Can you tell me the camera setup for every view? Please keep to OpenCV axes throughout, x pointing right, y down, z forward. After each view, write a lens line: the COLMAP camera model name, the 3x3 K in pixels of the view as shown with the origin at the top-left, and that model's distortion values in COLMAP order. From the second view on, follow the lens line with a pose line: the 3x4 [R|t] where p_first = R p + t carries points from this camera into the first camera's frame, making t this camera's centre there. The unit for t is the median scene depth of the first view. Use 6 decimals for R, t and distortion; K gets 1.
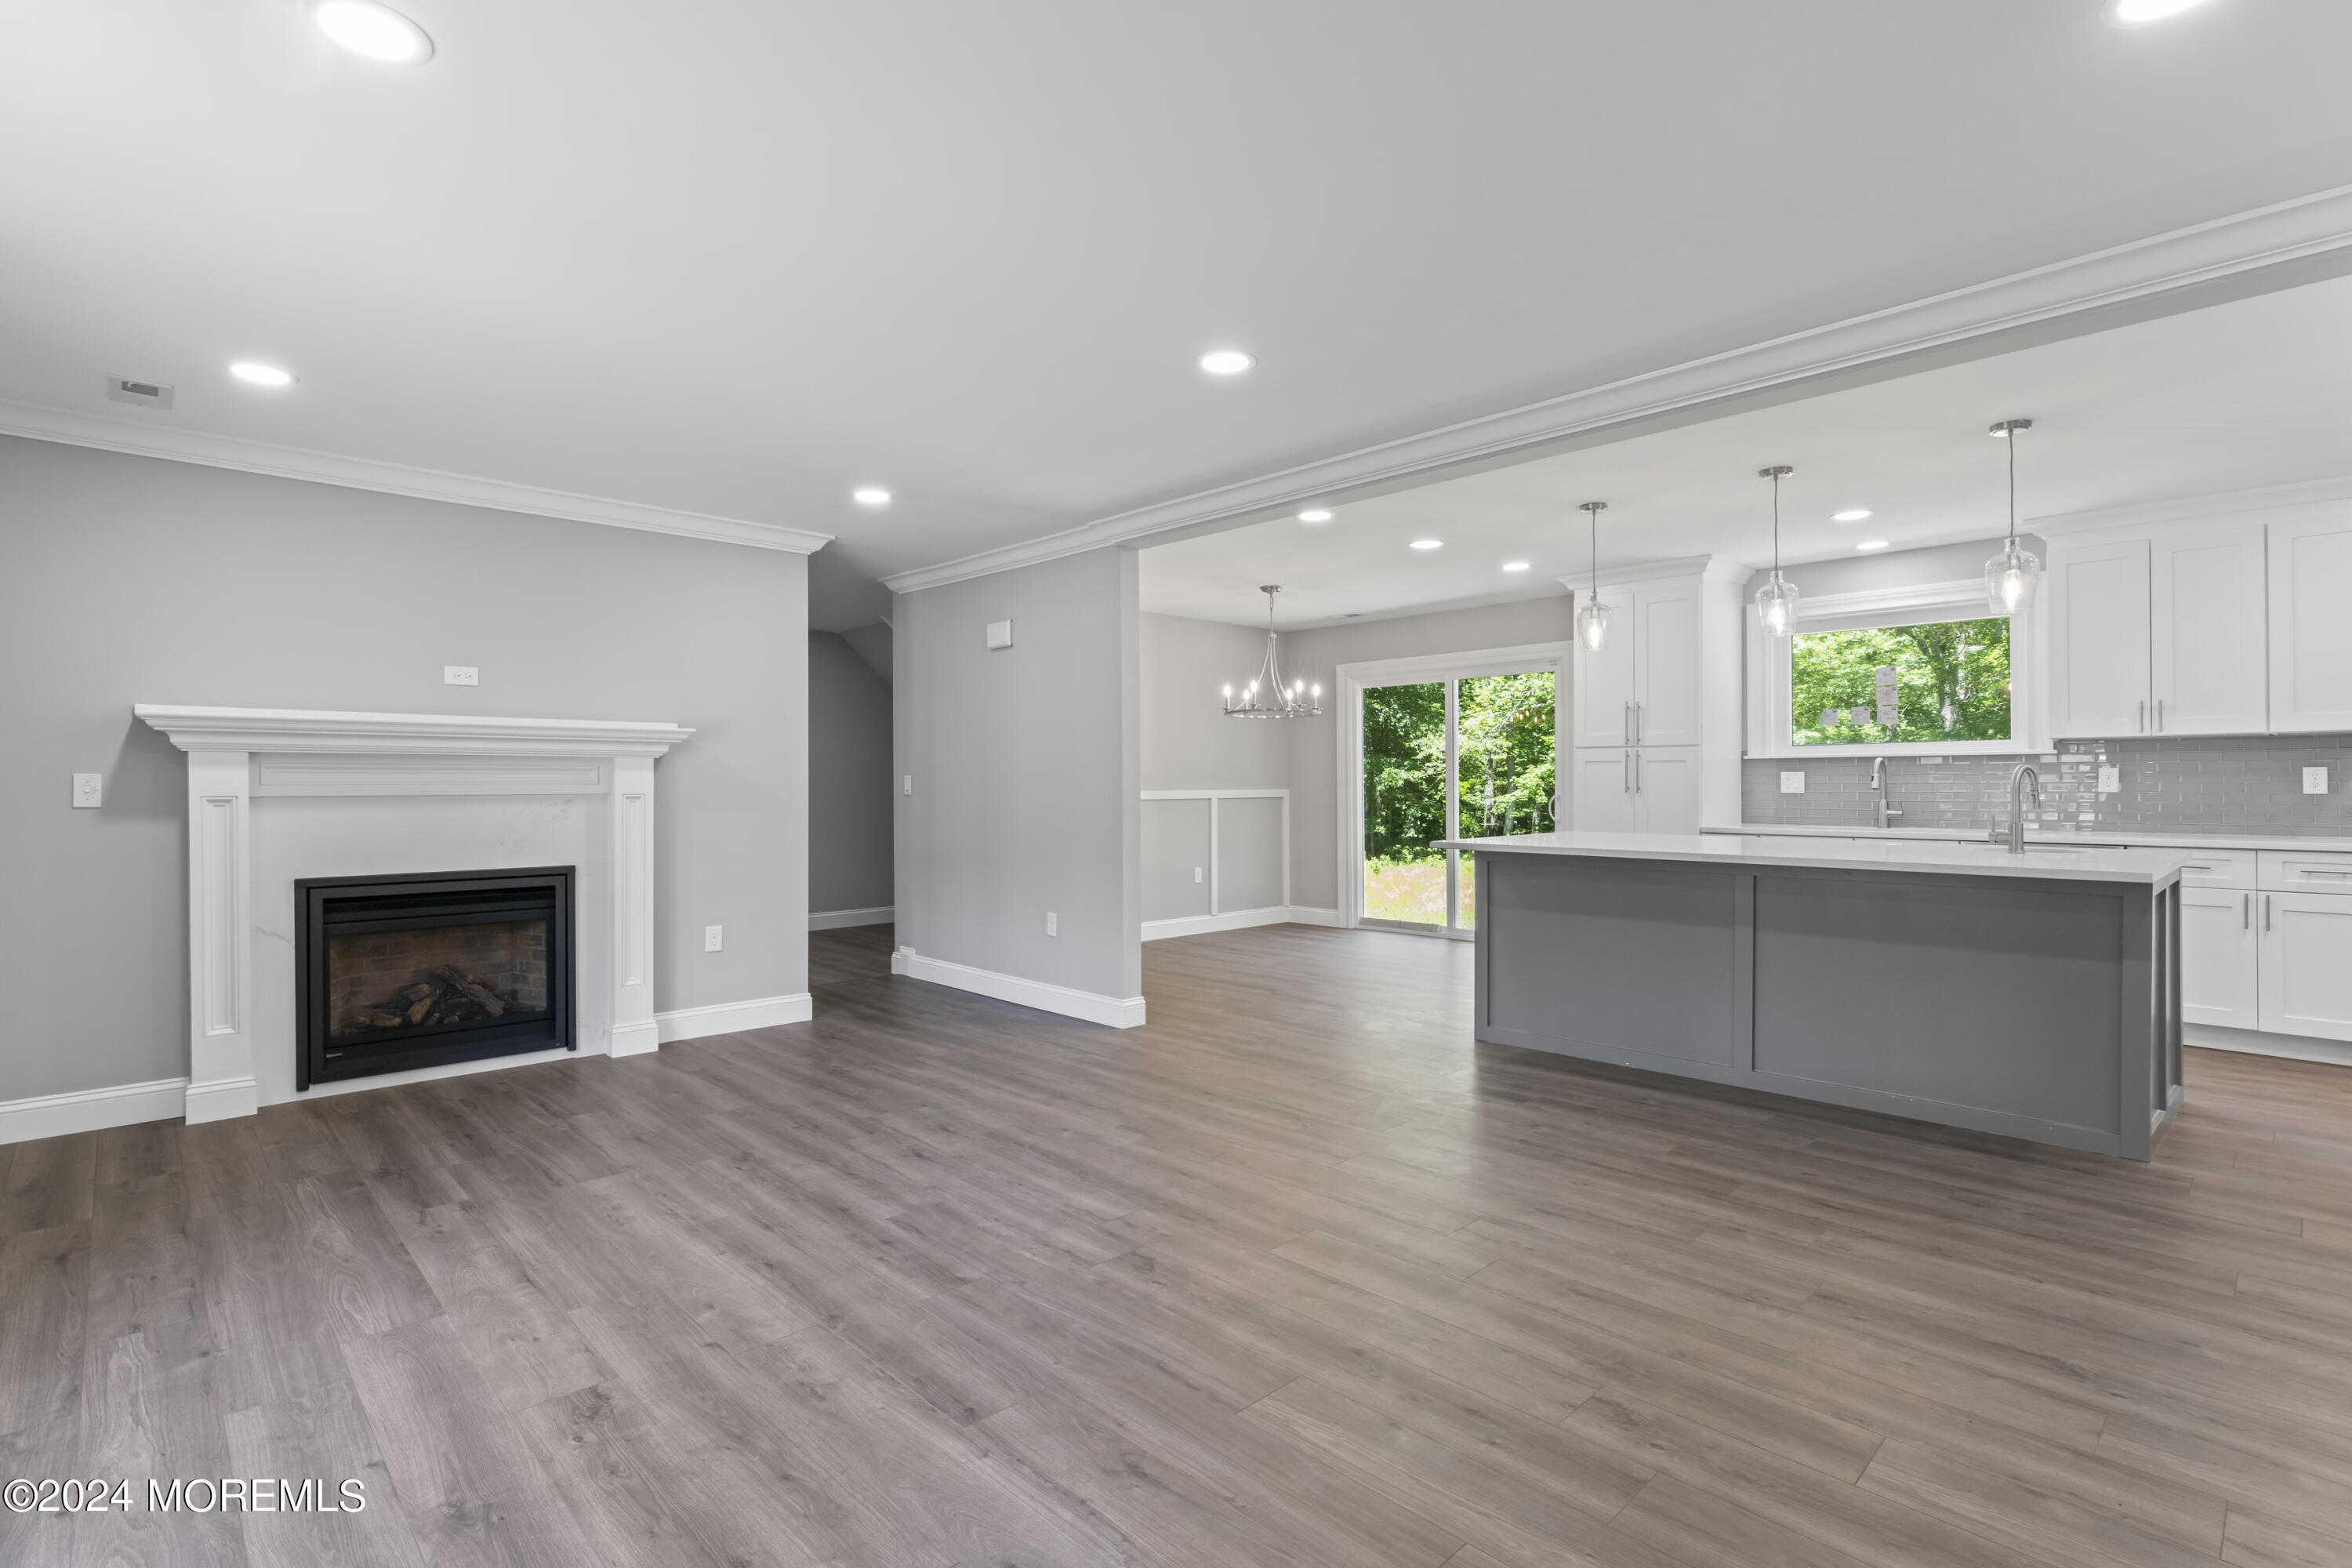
lens RADIAL K [[1109.0, 0, 1169.3], [0, 1109.0, 785.3], [0, 0, 1]] dist [-0.002300, -0.000114]
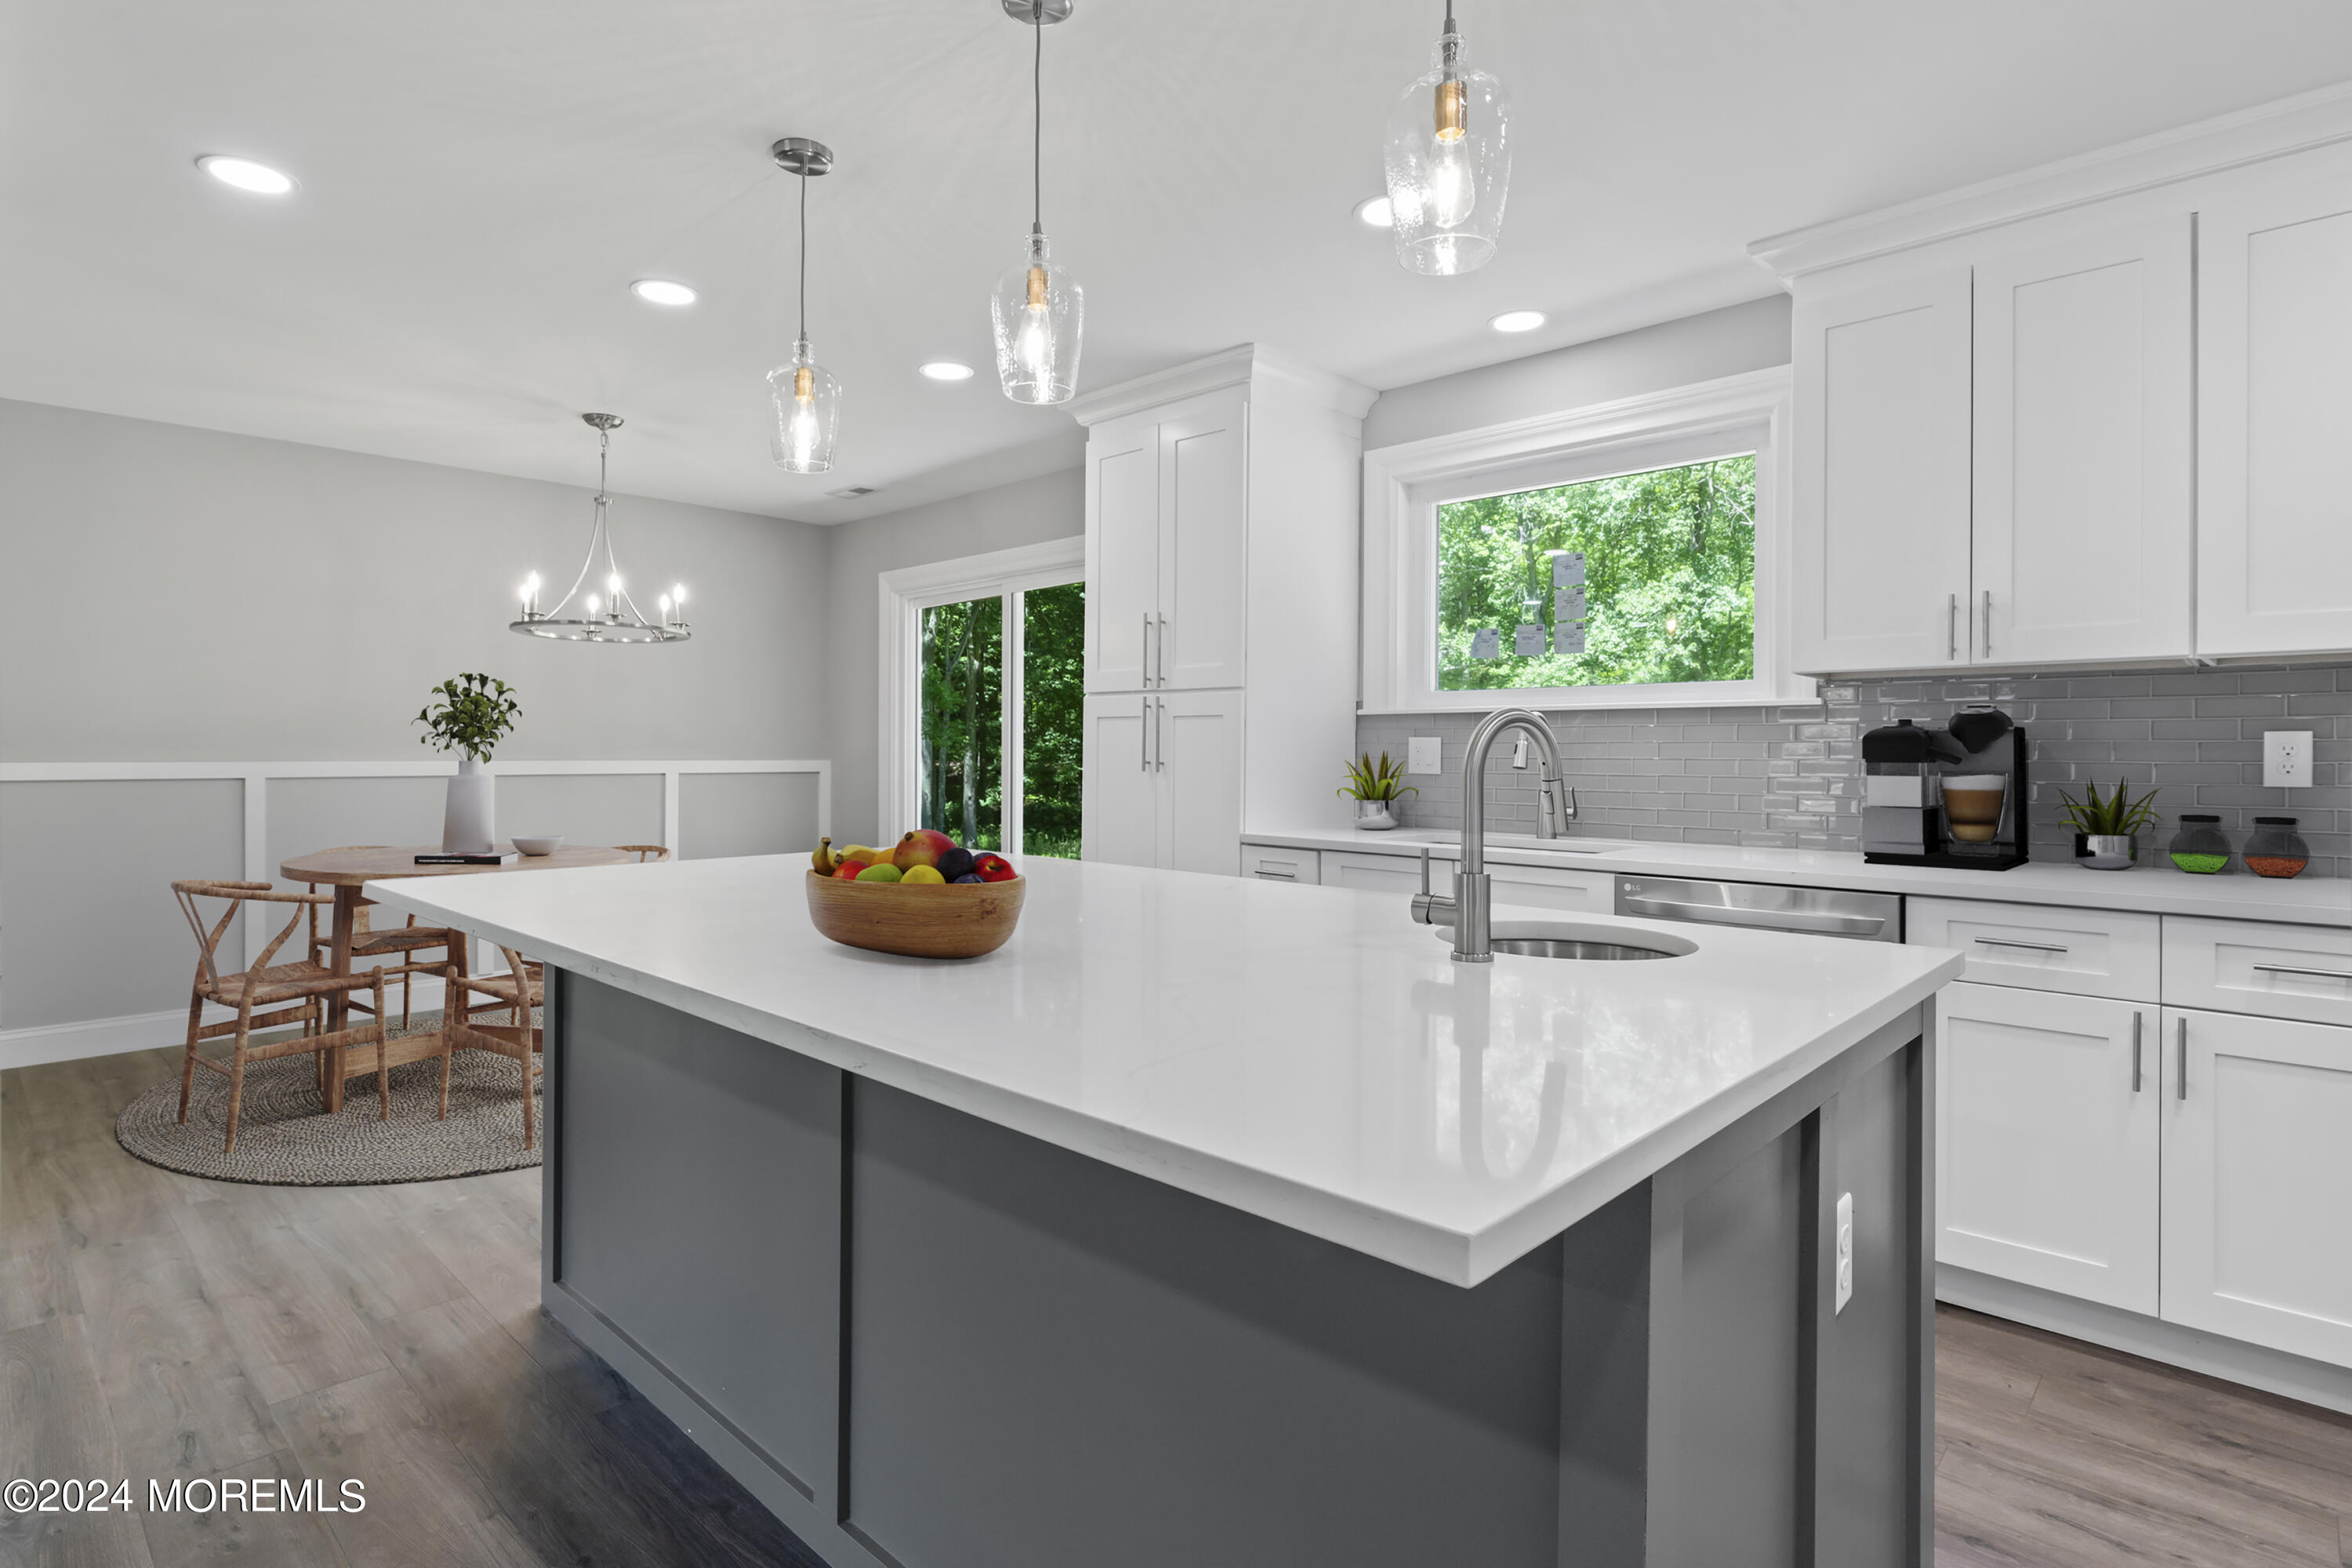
lens RADIAL K [[1187.8, 0, 1177.8], [0, 1187.8, 759.8], [0, 0, 1]] dist [0.002063, 0.000125]
pose [[0.998511, 0.007768, 0.053987, 0.426824], [-0.007985, 0.999961, 0.003813, -0.001781], [-0.053955, -0.004239, 0.998534, 0.413273]]
